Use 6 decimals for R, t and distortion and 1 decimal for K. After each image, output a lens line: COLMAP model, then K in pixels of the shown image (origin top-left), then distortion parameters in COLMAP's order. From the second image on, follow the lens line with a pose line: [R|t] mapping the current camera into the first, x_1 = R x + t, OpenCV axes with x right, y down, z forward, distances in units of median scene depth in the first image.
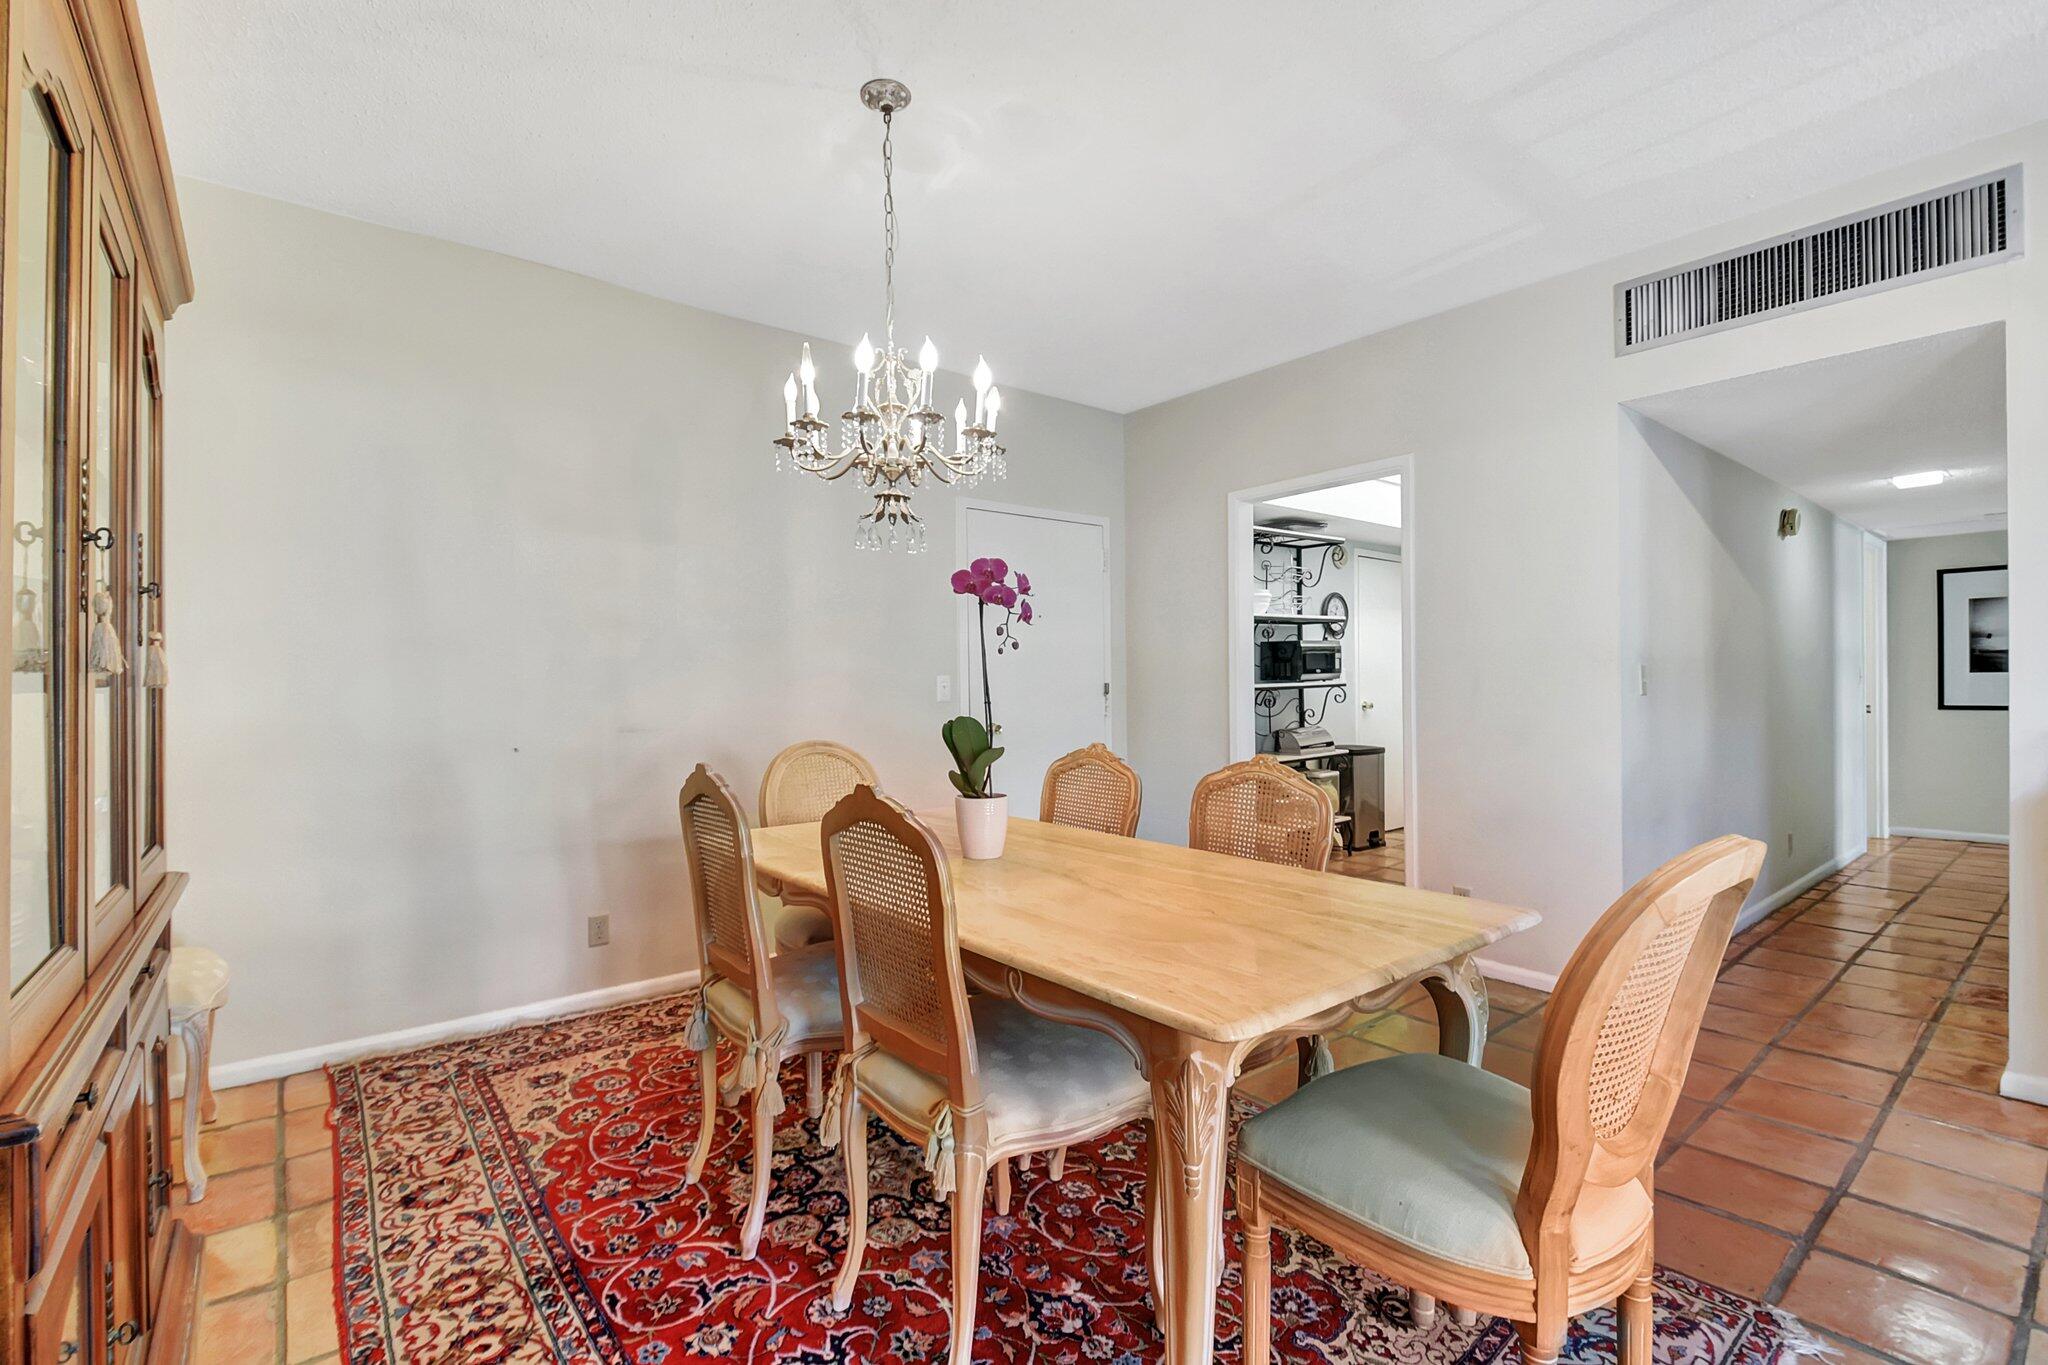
lens RADIAL K [[915.3, 0, 1021.7], [0, 915.3, 682.1], [0, 0, 1]] dist [-0.012508, -0.001659]
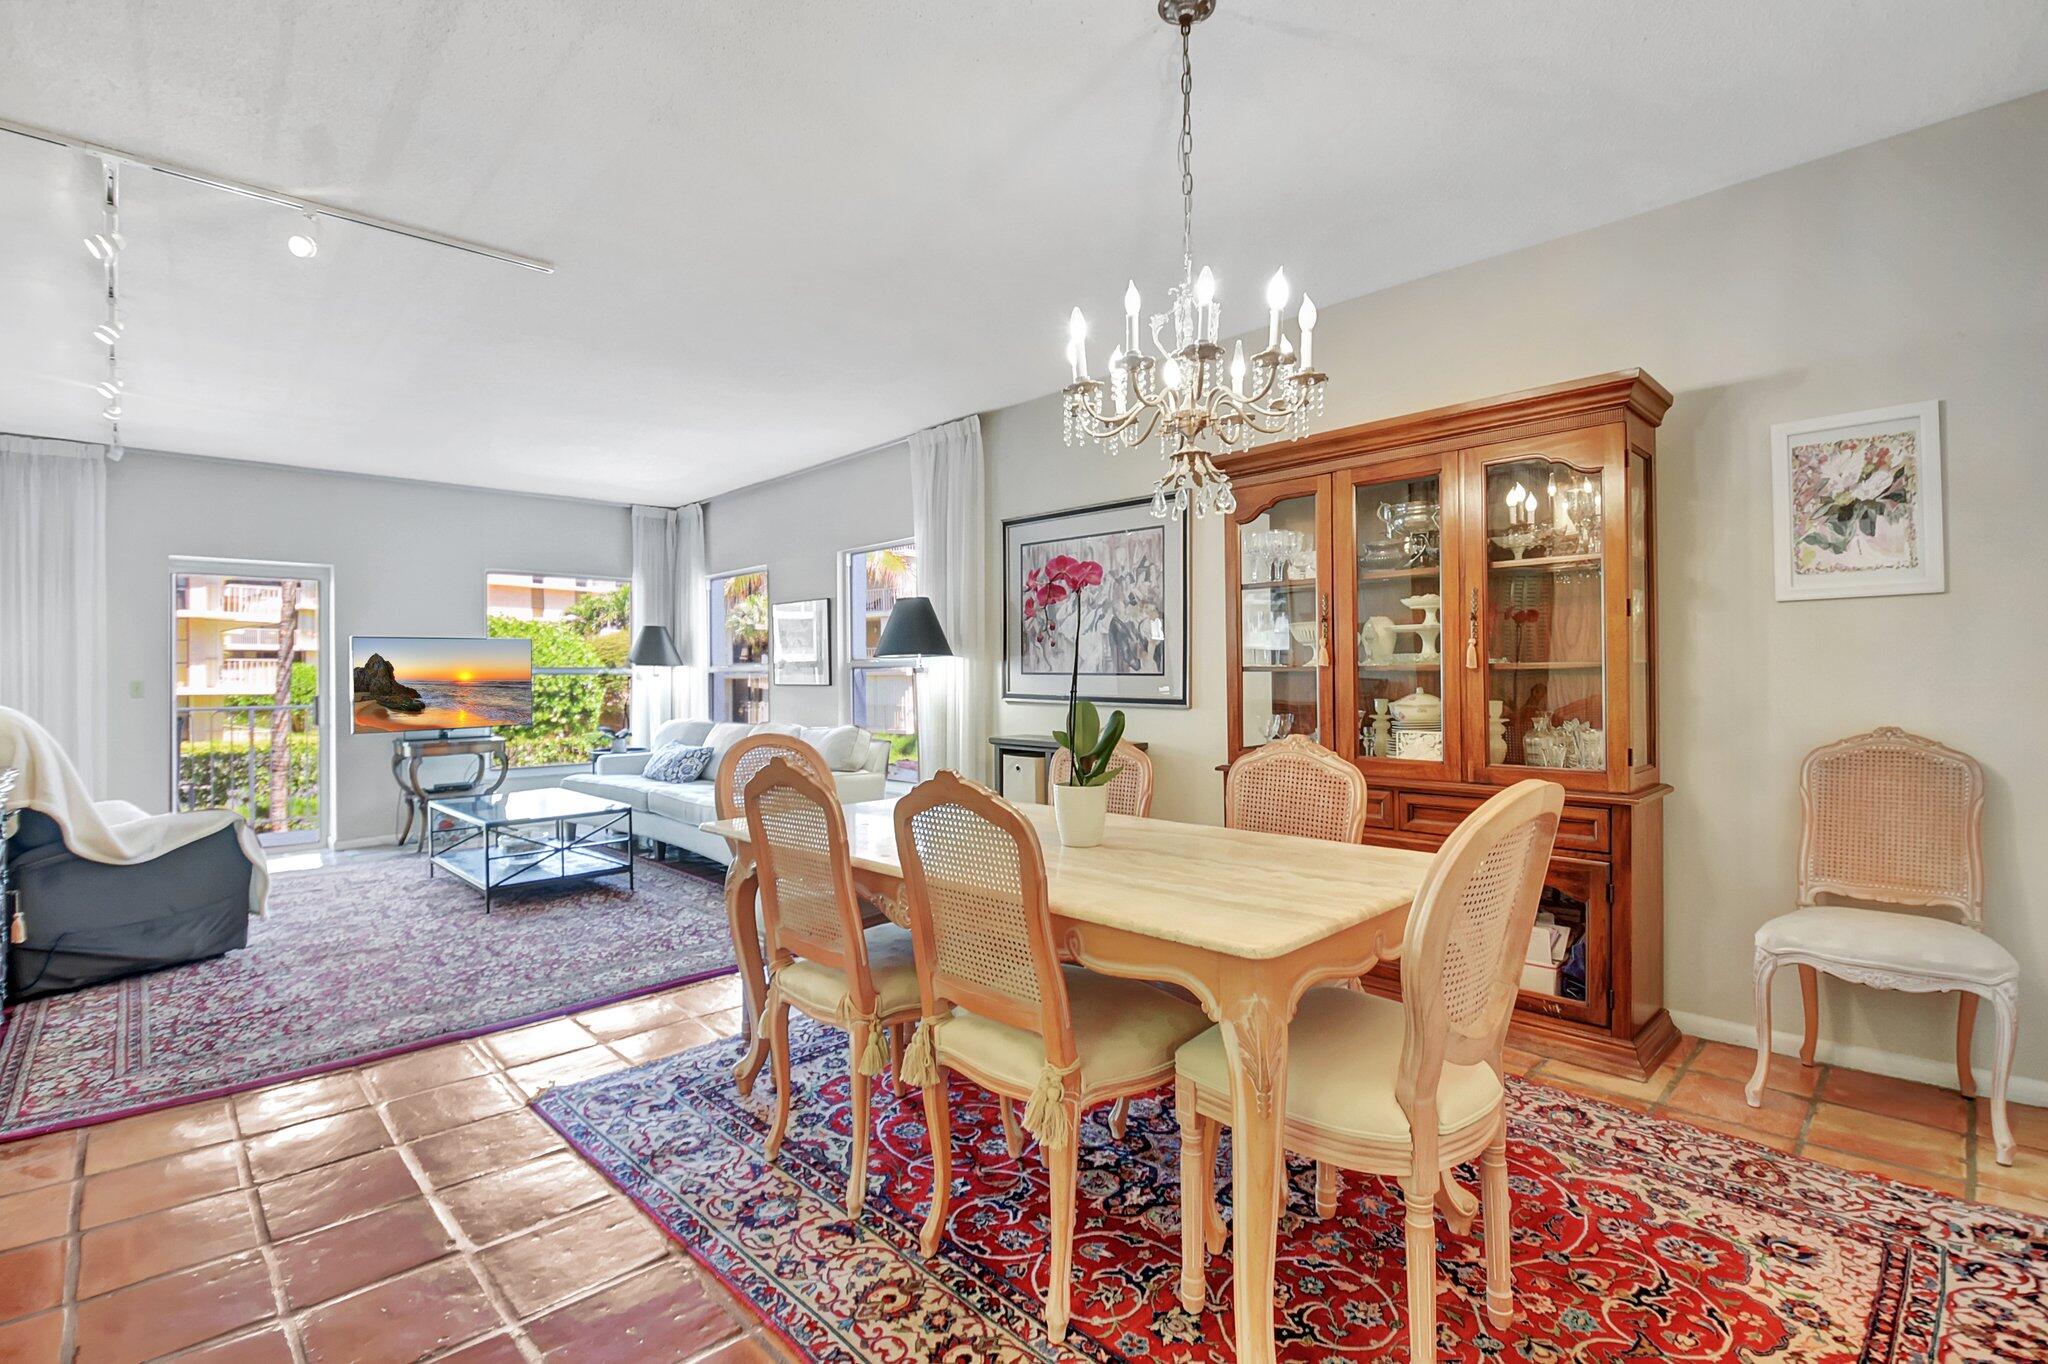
lens RADIAL K [[915.3, 0, 1029.3], [0, 915.3, 673.3], [0, 0, 1]] dist [-0.012508, -0.001659]
pose [[-0.994875, 0.020618, -0.098991, 0.098921], [0.021178, 0.999765, -0.004607, 0.005117], [0.098873, -0.006680, -0.995078, 1.796637]]
